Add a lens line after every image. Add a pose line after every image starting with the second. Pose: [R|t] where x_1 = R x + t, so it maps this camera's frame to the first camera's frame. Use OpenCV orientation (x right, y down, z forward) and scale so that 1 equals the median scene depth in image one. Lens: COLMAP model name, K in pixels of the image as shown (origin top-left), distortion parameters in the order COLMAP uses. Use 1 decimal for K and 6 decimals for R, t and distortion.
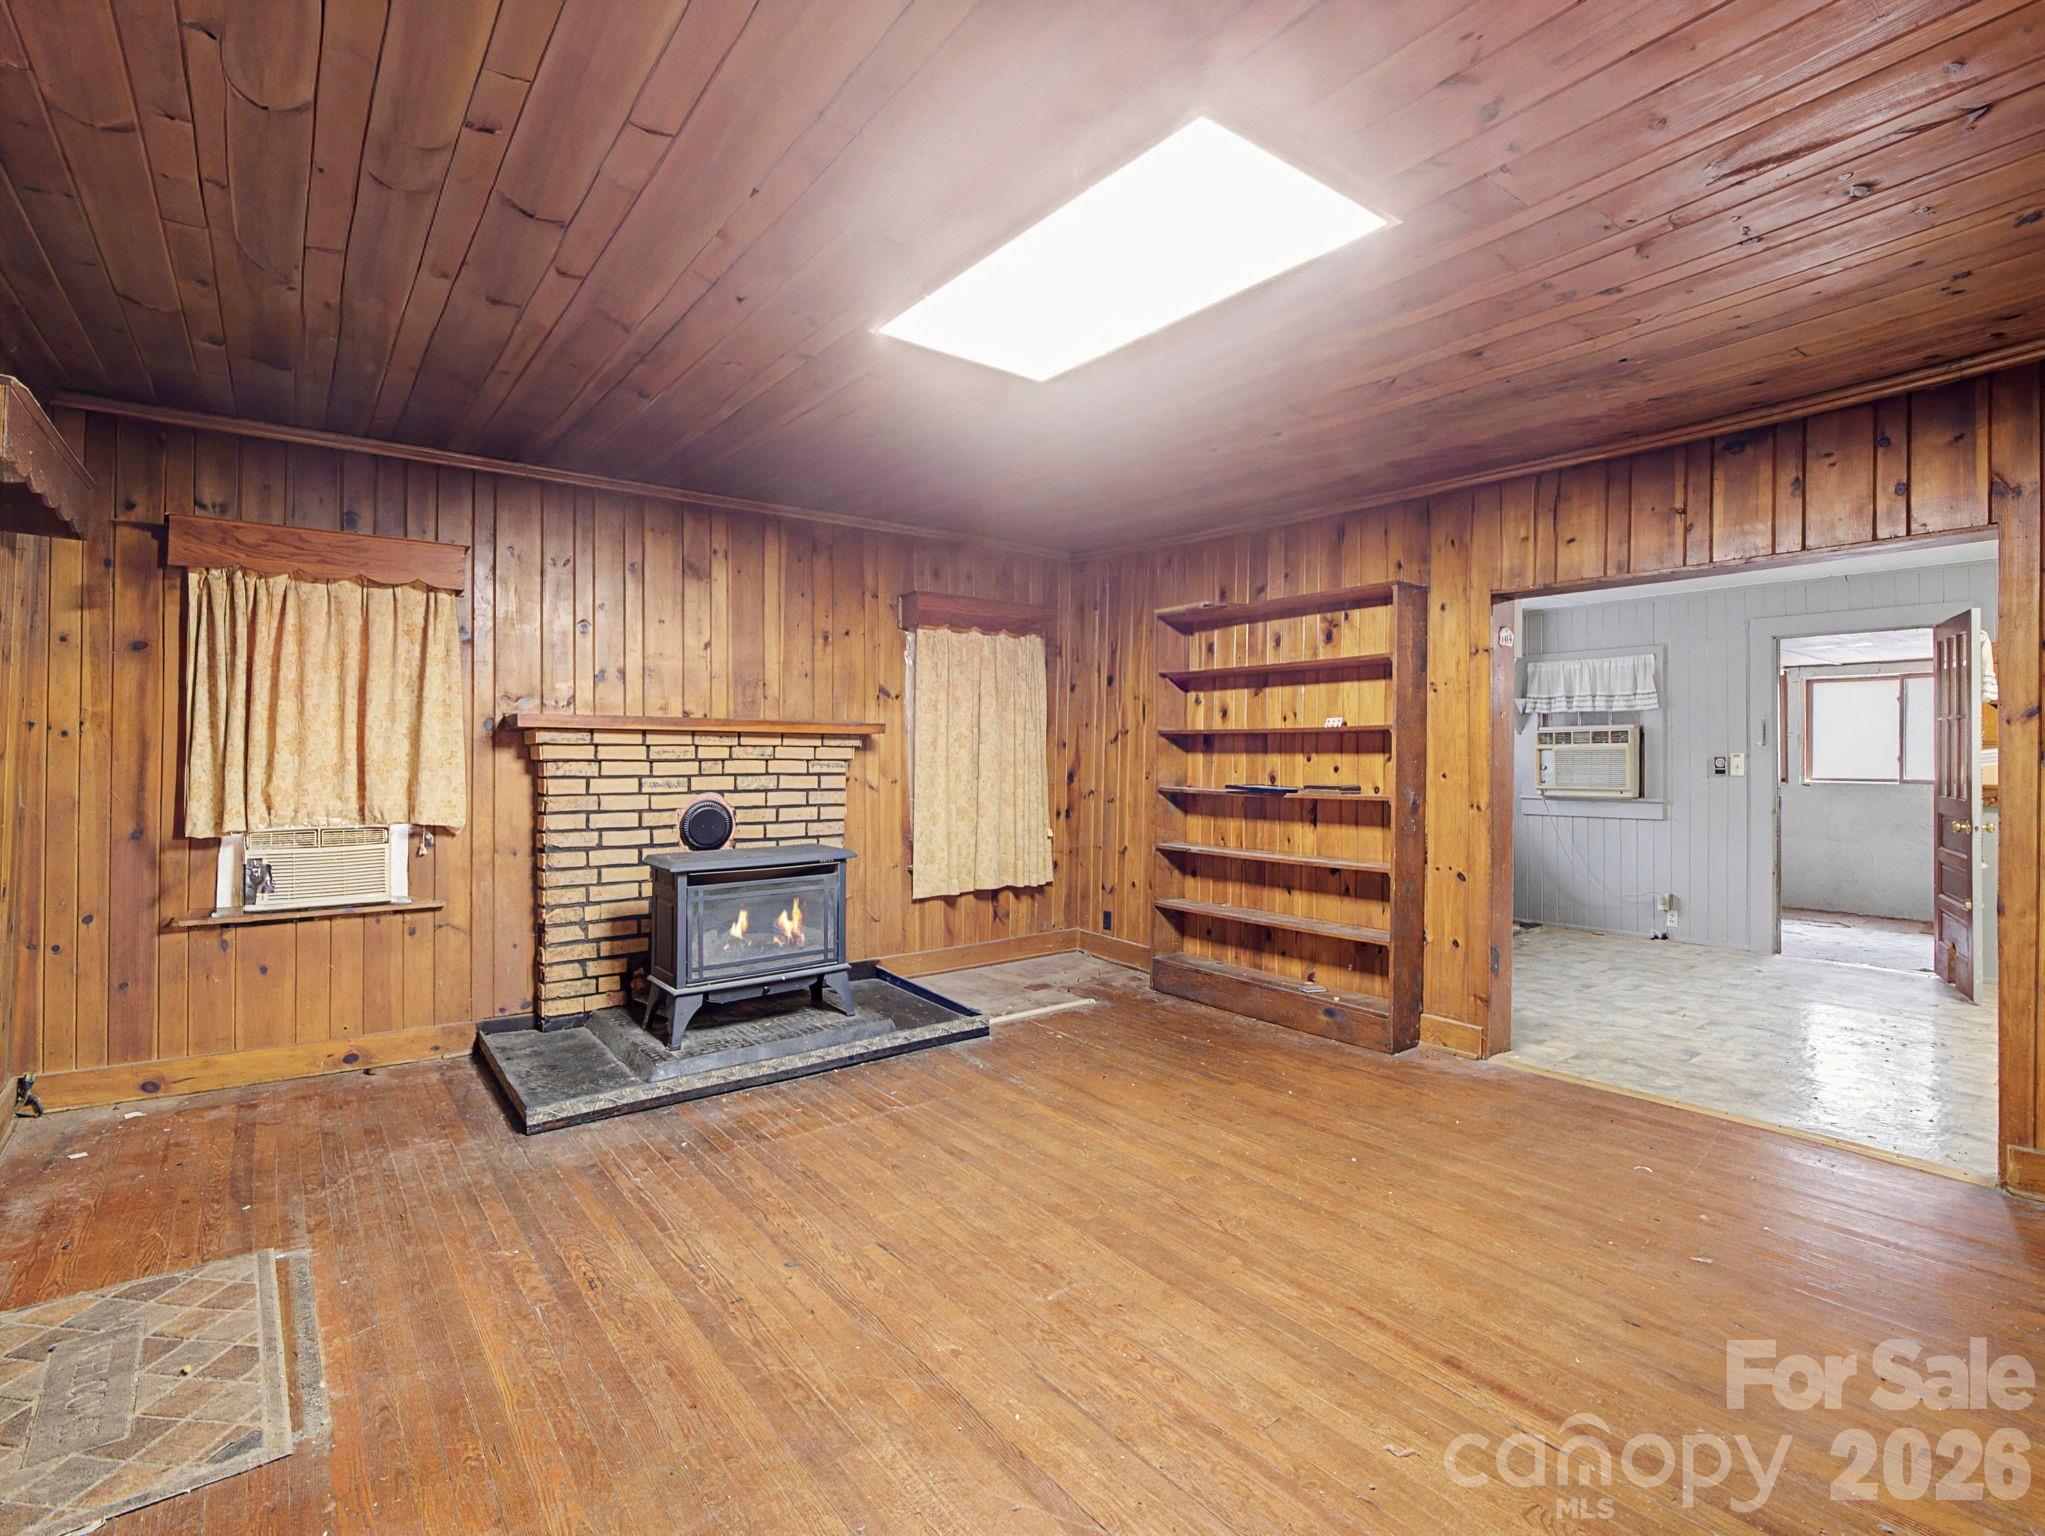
lens RADIAL K [[987.8, 0, 977.0], [0, 987.8, 732.5], [0, 0, 1]] dist [-0.000863, -0.005606]
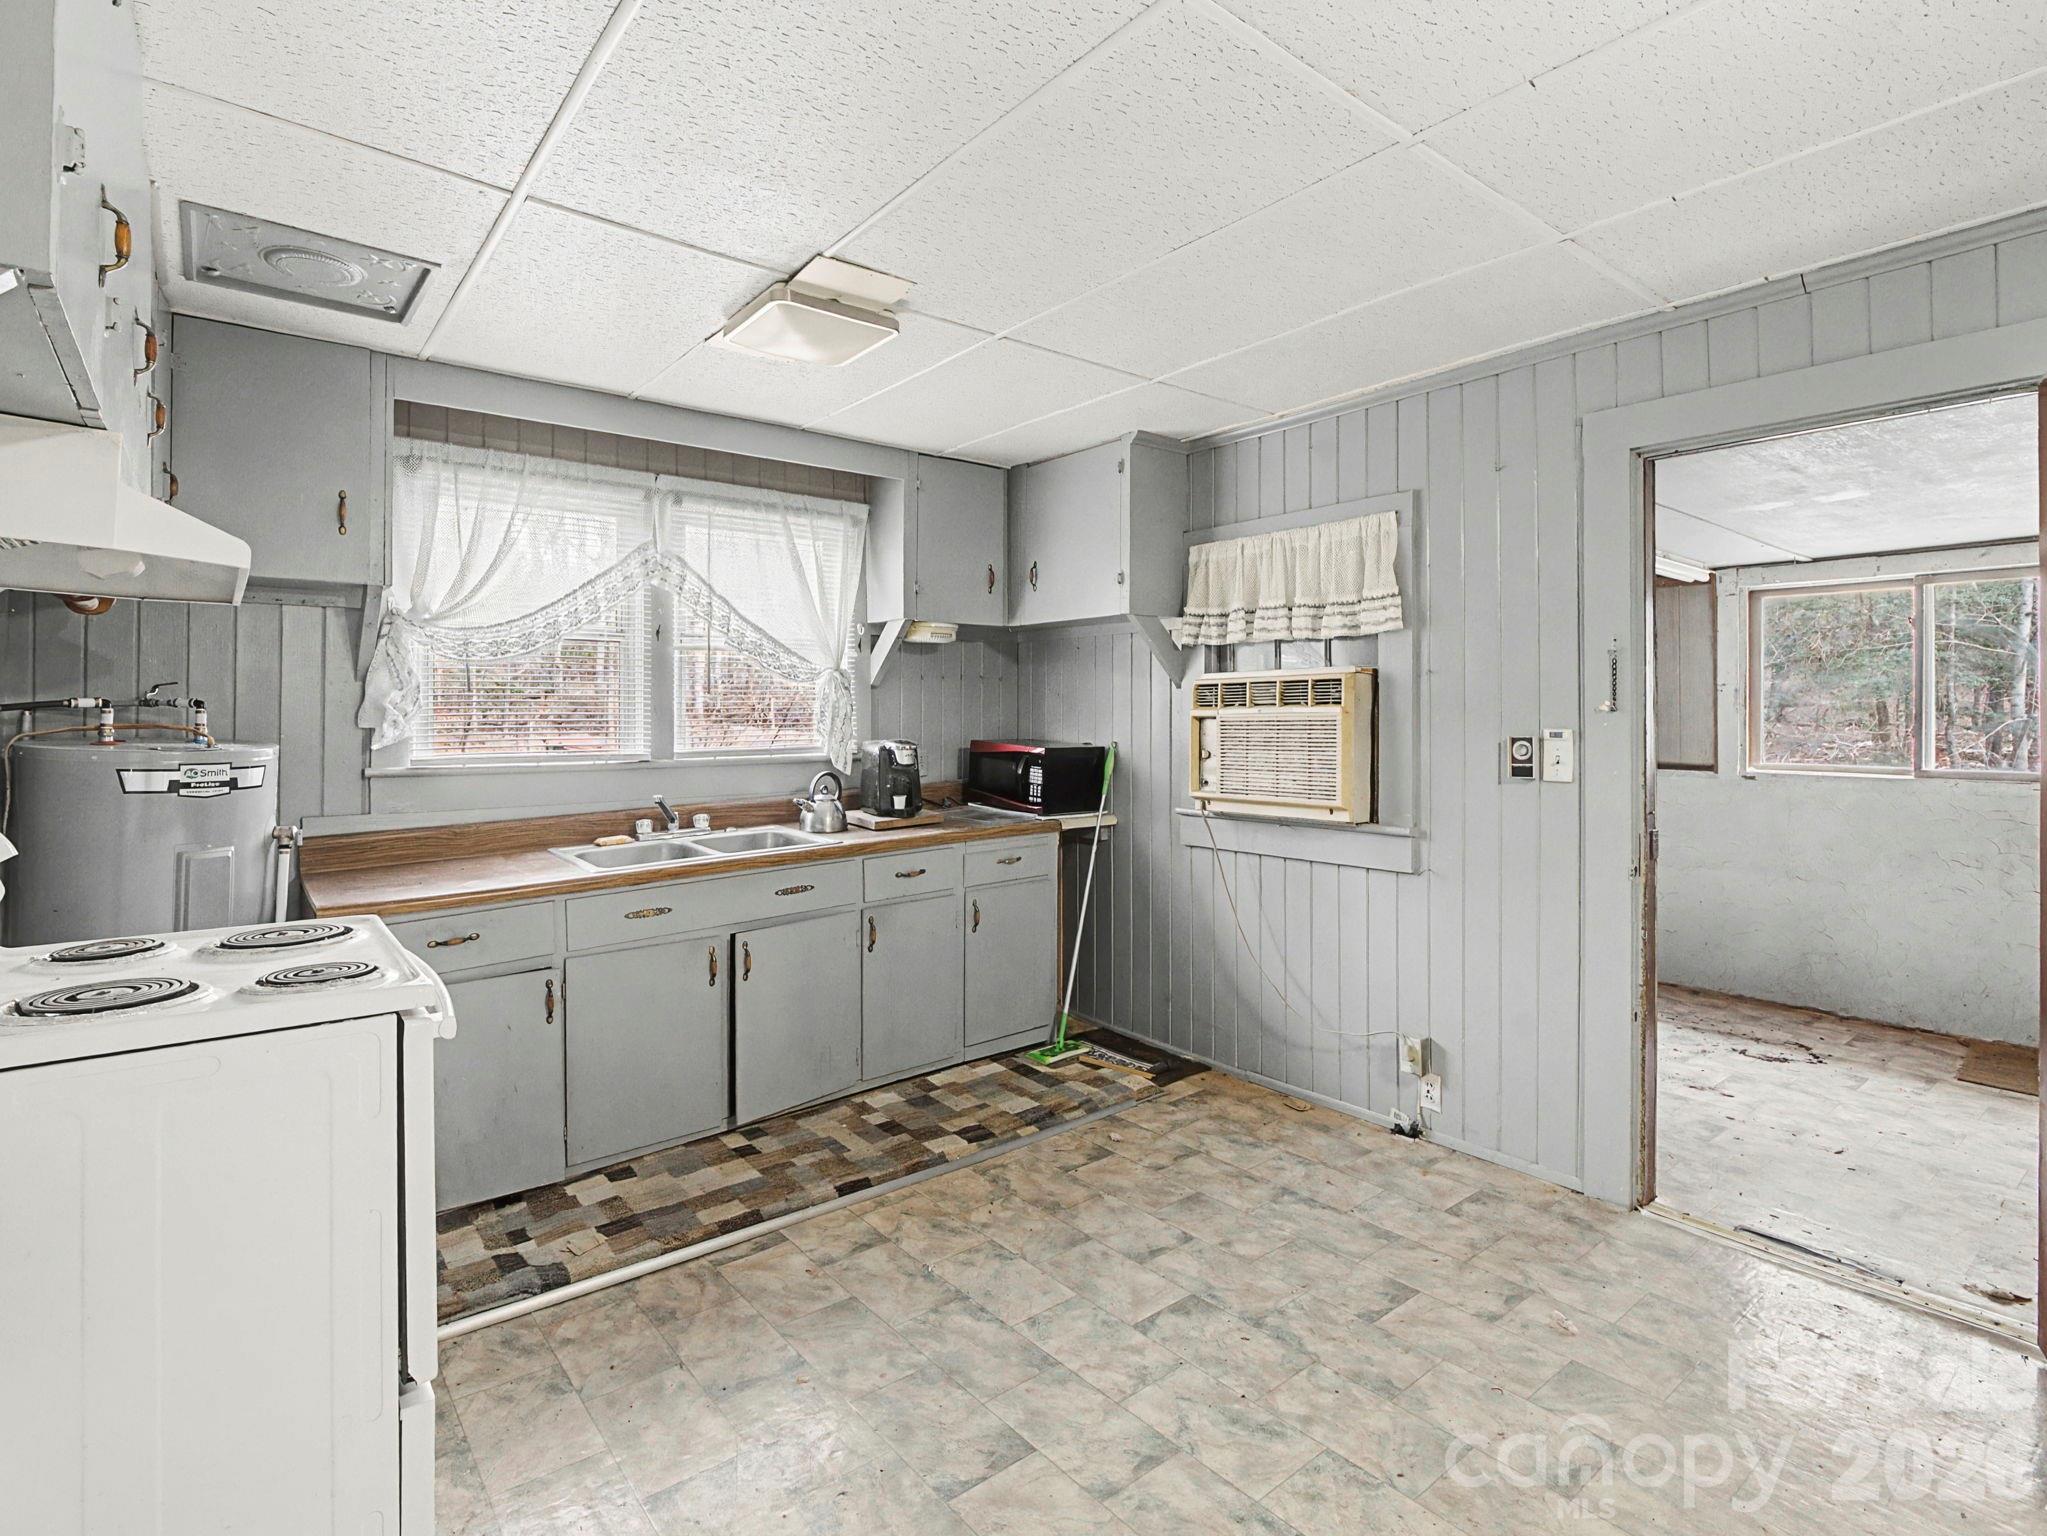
lens RADIAL K [[988.8, 0, 983.3], [0, 988.8, 696.1], [0, 0, 1]] dist [-0.000863, -0.005606]
pose [[0.999875, -0.004929, 0.015033, 0.479150], [0.004838, 0.999970, 0.006052, 0.002875], [-0.015063, -0.005979, 0.999869, 0.534109]]
